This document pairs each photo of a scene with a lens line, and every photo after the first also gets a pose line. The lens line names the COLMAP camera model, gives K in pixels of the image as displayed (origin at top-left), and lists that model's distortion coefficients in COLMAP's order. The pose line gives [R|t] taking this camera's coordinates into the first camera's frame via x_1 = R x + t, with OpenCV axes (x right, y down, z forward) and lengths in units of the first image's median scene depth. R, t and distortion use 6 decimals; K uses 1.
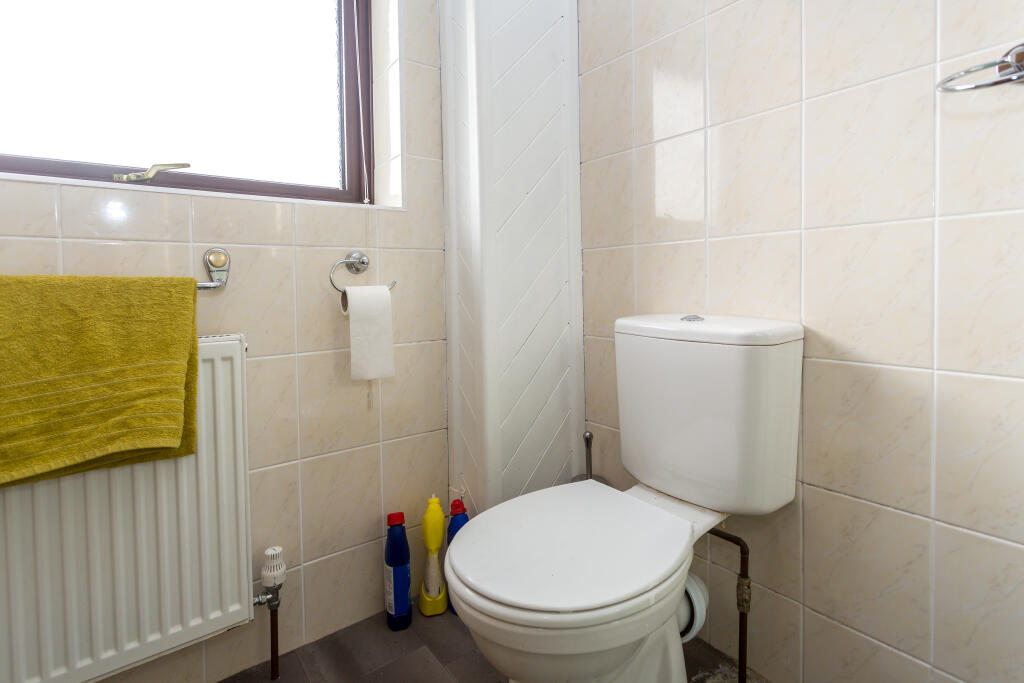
lens RADIAL K [[515.6, 0, 514.3], [0, 515.6, 290.8], [0, 0, 1]] dist [0.024049, 0.000649]
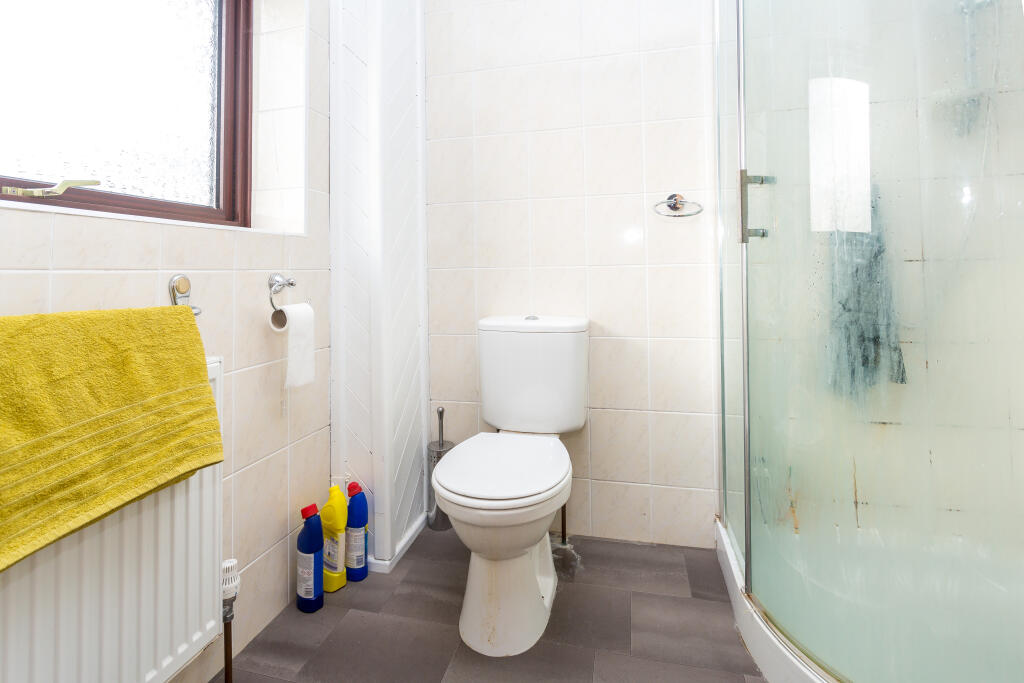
lens RADIAL K [[506.1, 0, 511.0], [0, 506.1, 258.0], [0, 0, 1]] dist [0.072599, -0.000086]
pose [[0.788857, 0.022894, 0.614150, -0.747078], [0.013443, 0.998424, -0.054486, -0.052772], [-0.614429, 0.051238, 0.787306, -0.236944]]
